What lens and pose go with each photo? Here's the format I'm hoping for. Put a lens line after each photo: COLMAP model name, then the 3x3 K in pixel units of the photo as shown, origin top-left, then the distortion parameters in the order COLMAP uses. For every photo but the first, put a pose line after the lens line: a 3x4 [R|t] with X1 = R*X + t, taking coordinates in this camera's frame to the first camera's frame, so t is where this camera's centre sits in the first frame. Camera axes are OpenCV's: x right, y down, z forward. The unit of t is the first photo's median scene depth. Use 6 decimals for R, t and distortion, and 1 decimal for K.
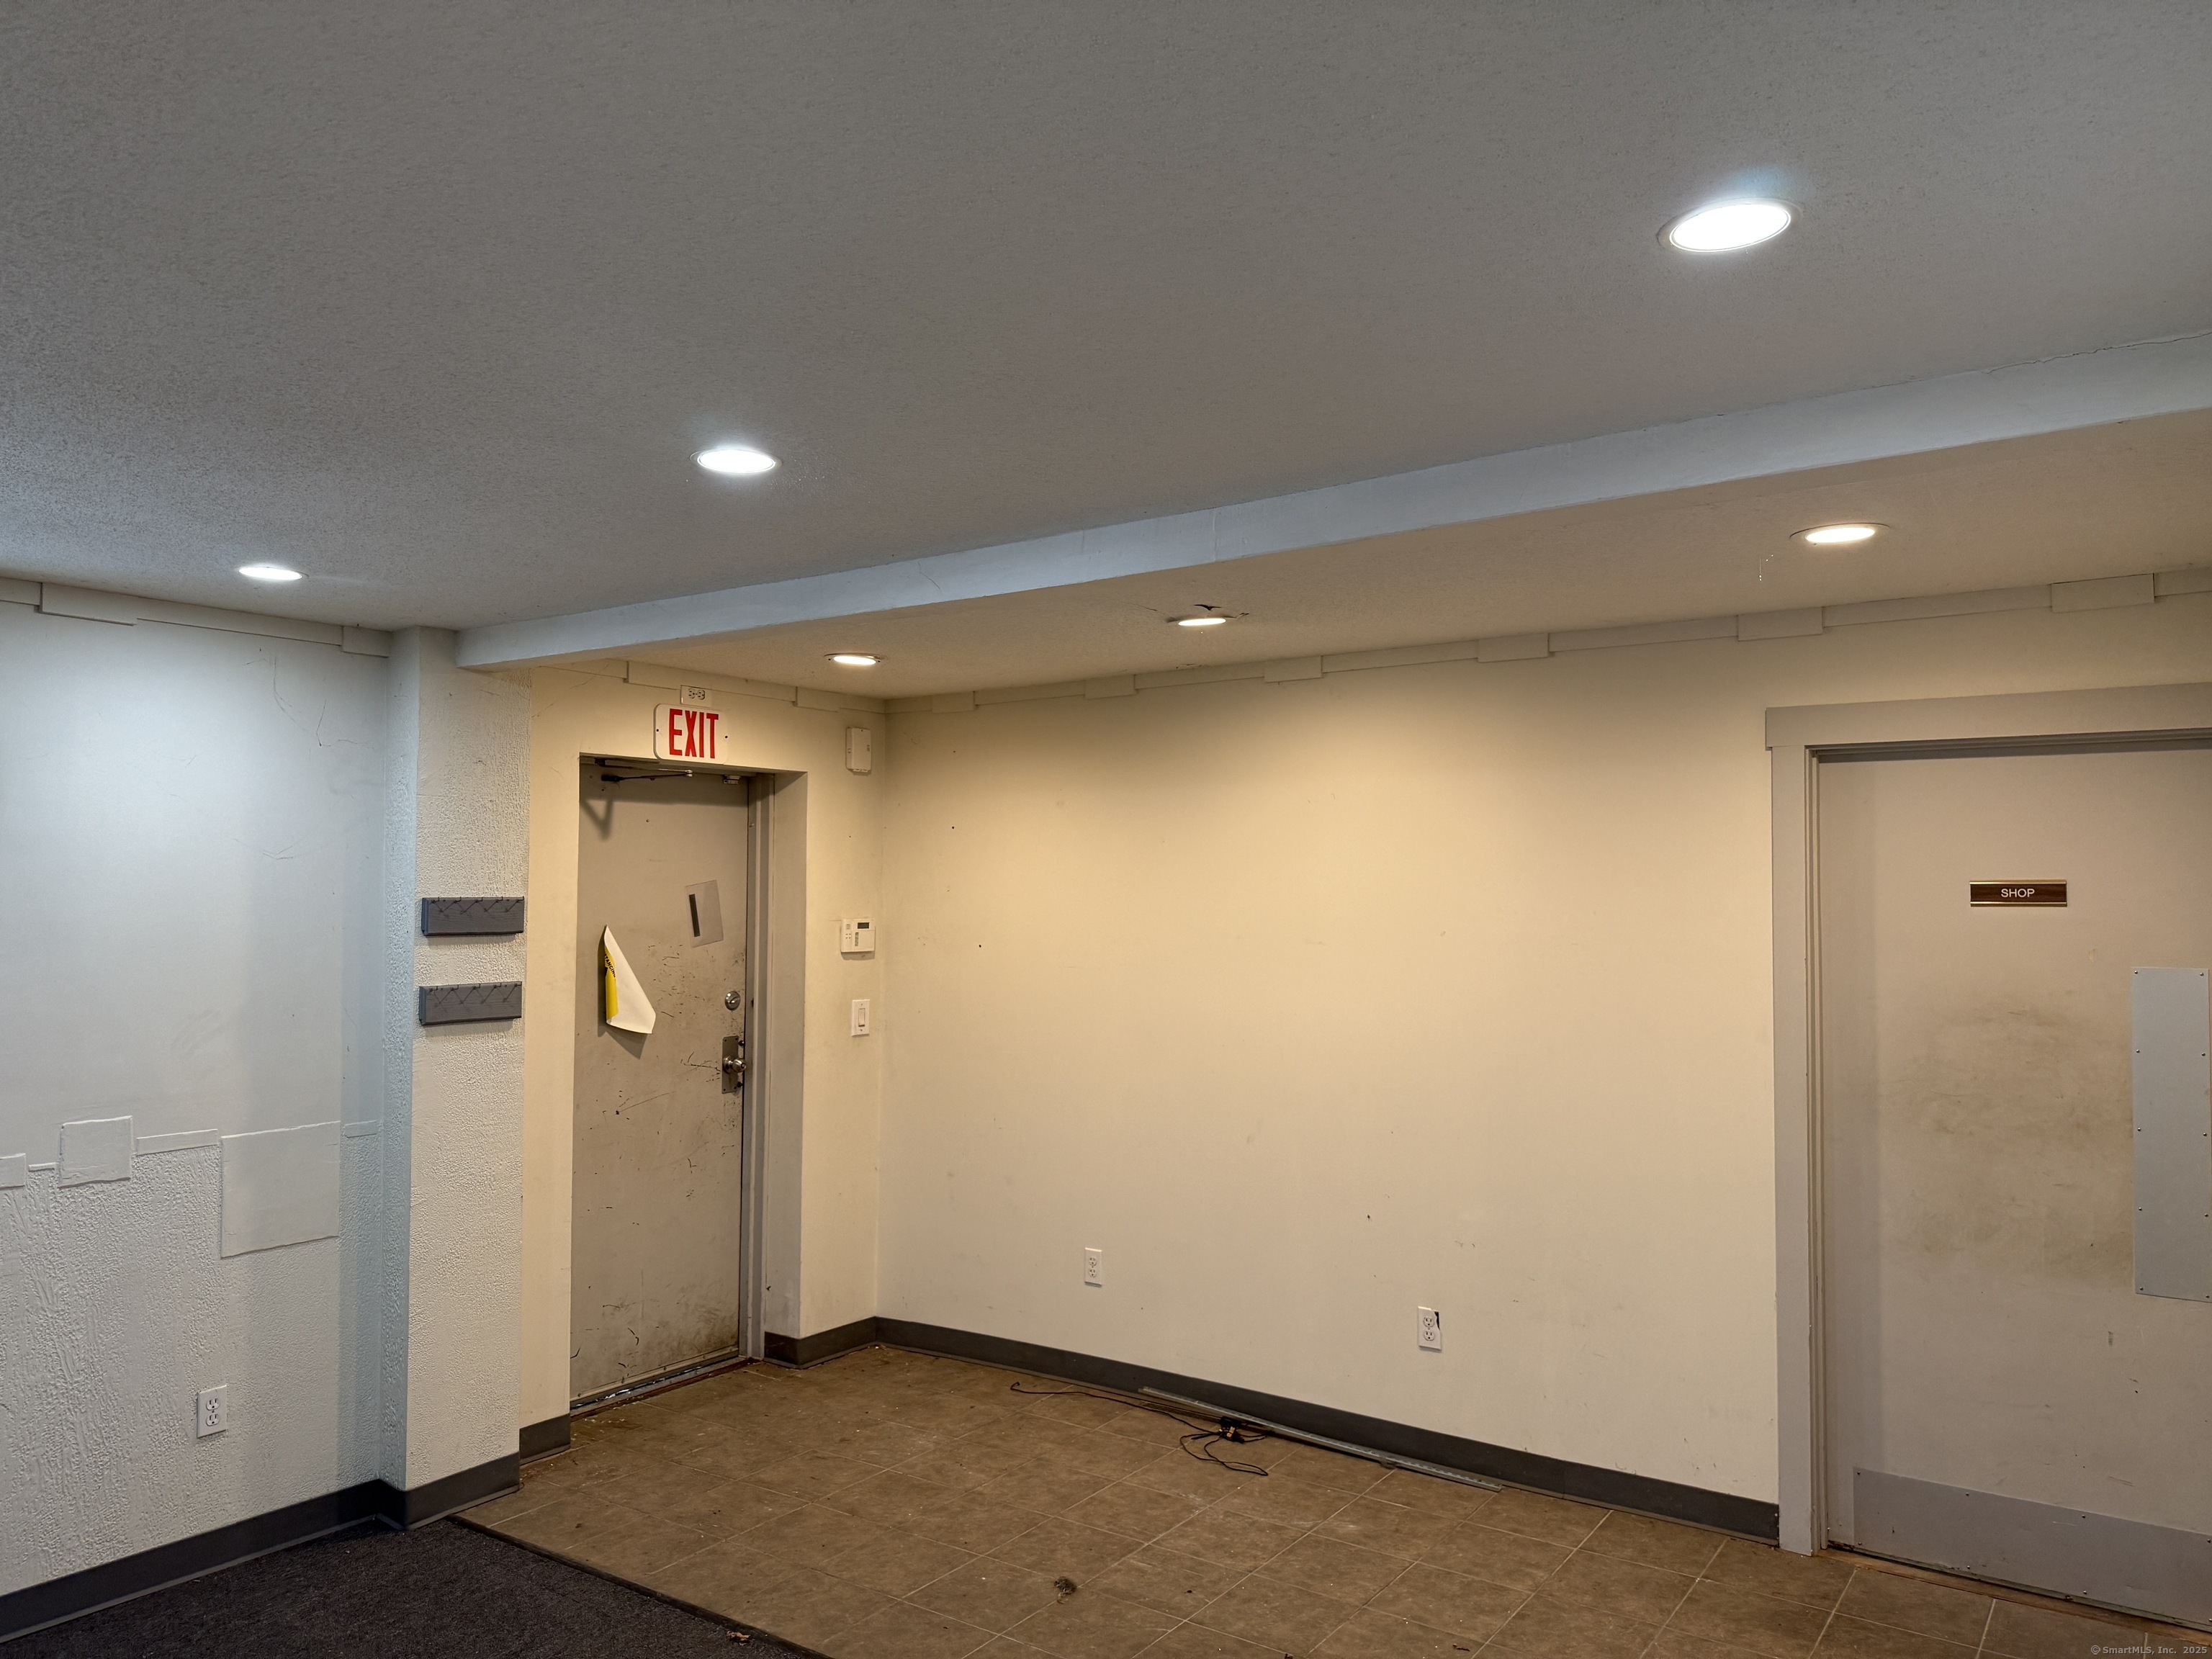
lens RADIAL K [[1566.3, 0, 1104.1], [0, 1566.3, 852.0], [0, 0, 1]] dist [0.050457, -0.031240]
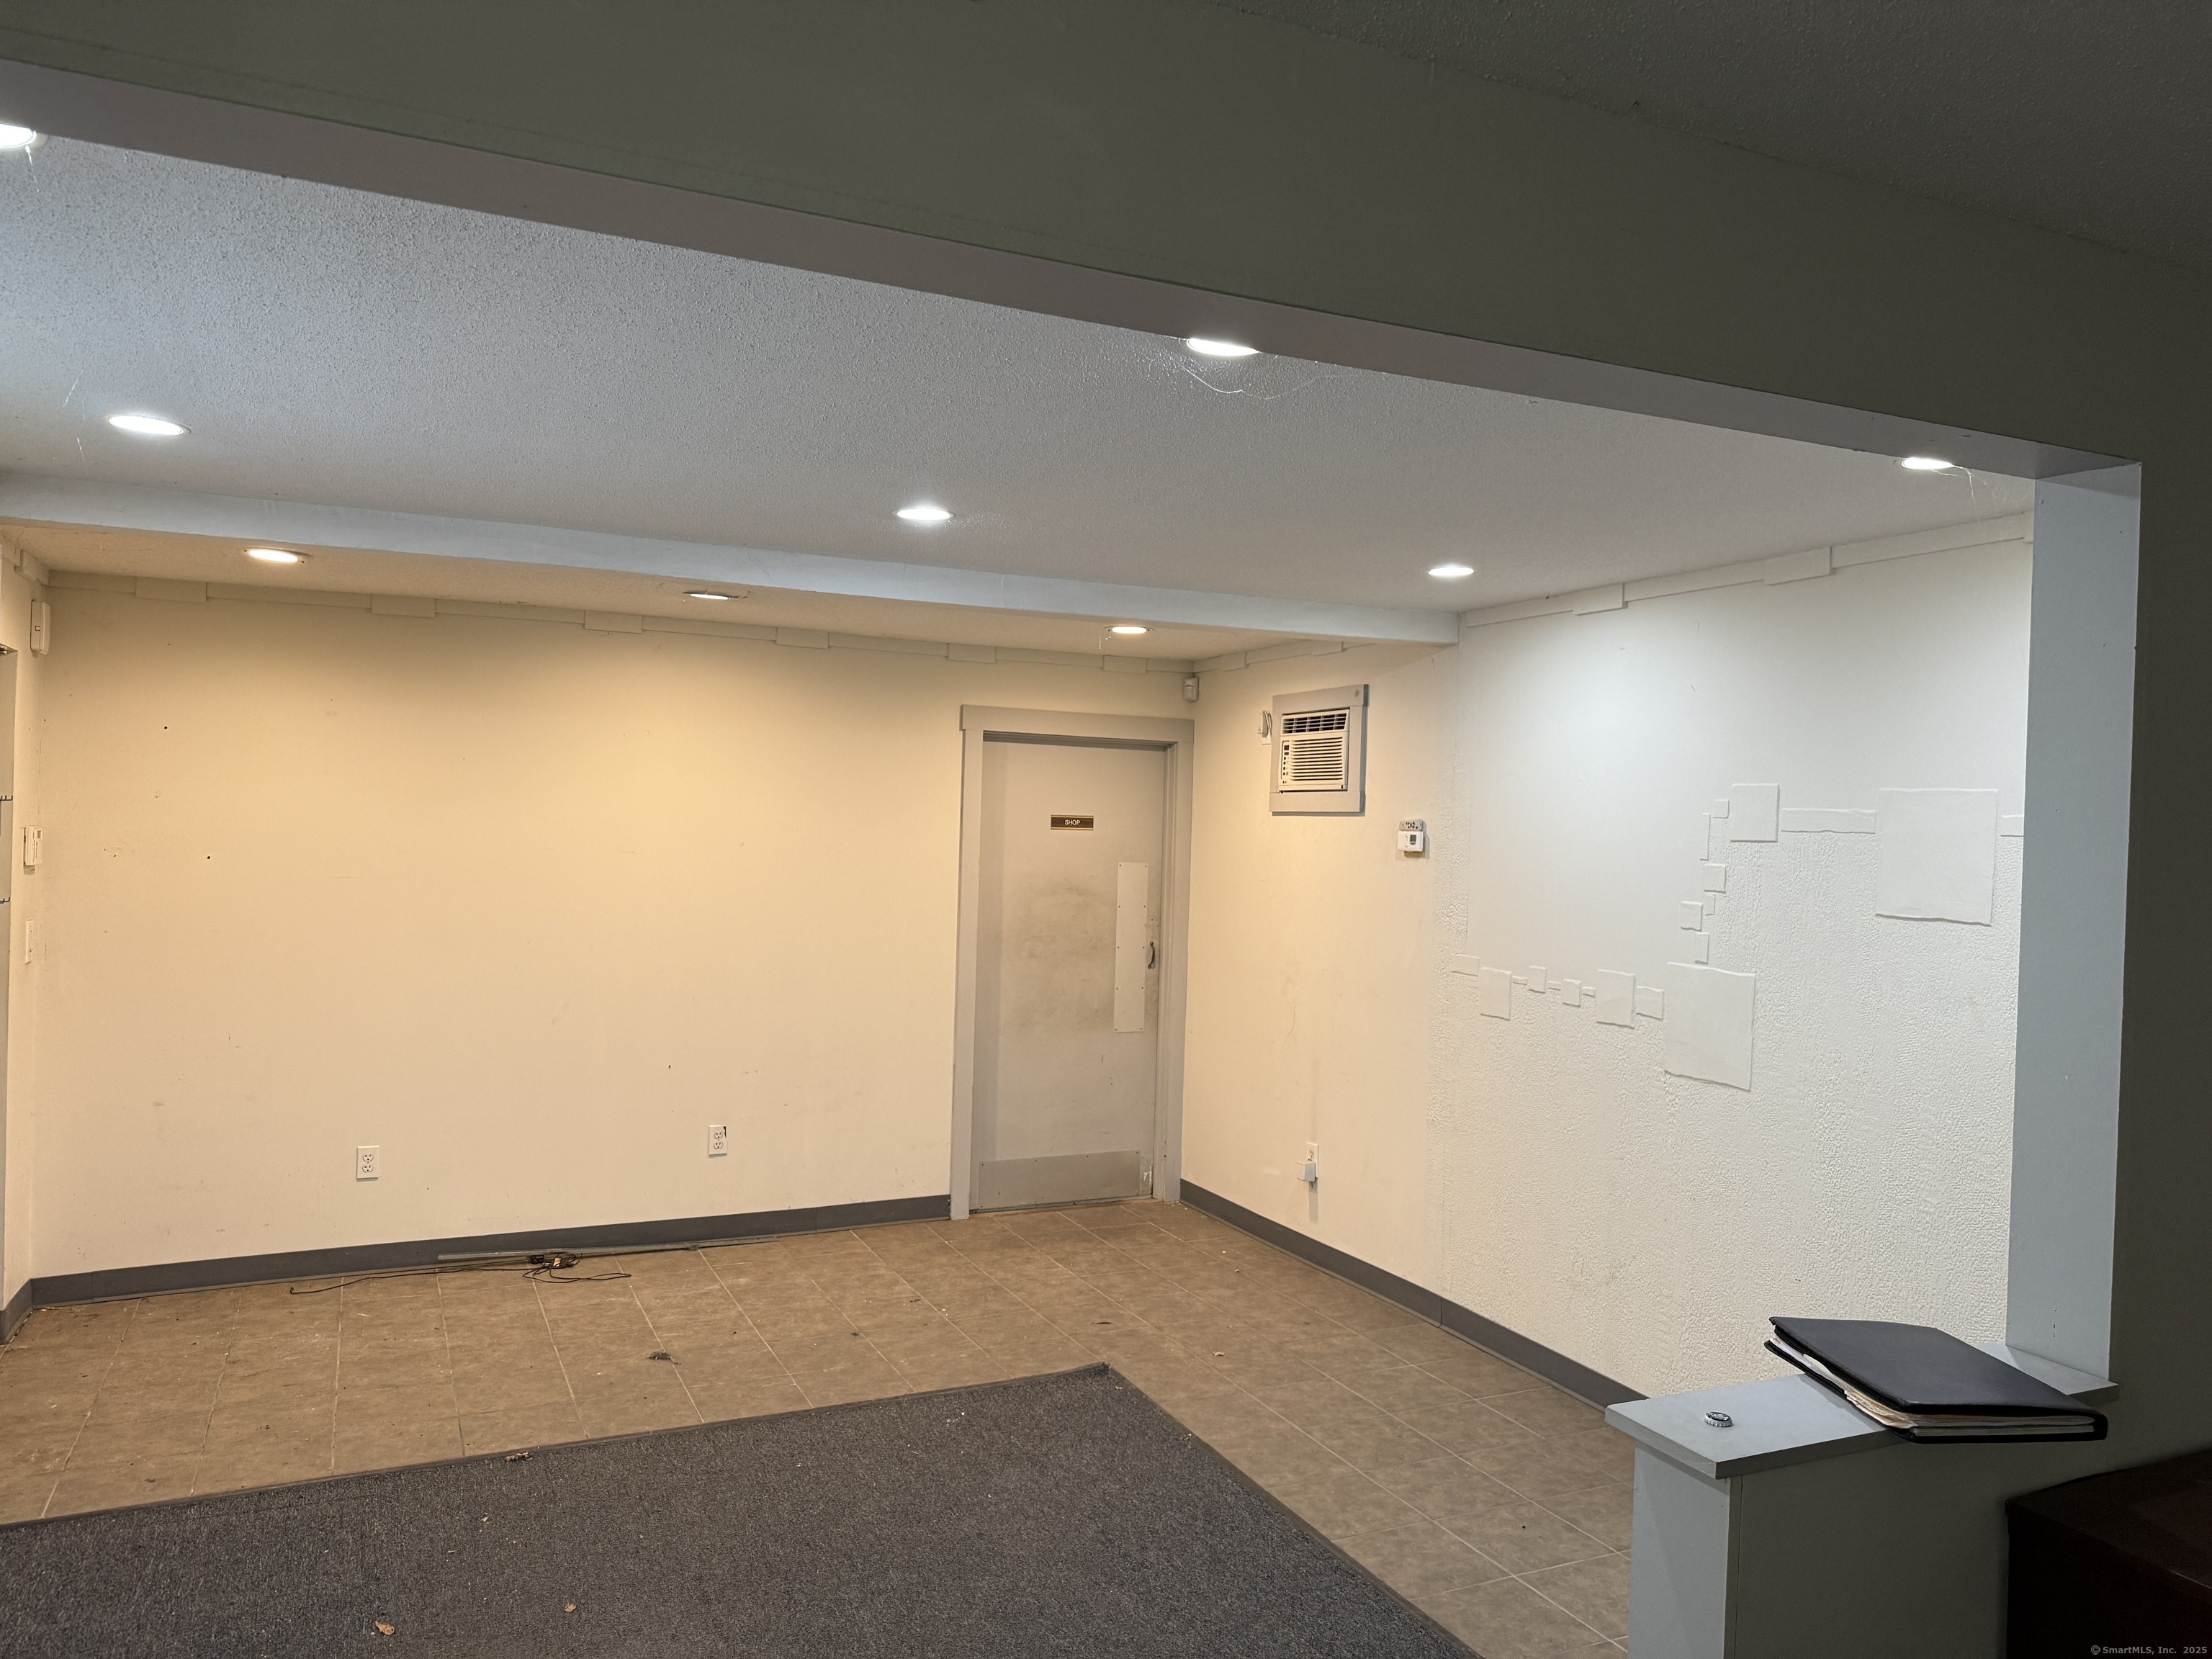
lens RADIAL K [[1566.3, 0, 1091.1], [0, 1566.3, 821.0], [0, 0, 1]] dist [0.050457, -0.031240]
pose [[0.501434, 0.018112, 0.865006, -0.872969], [-0.045984, 0.998926, 0.005741, 0.012464], [-0.863973, -0.042655, 0.501728, 0.080113]]
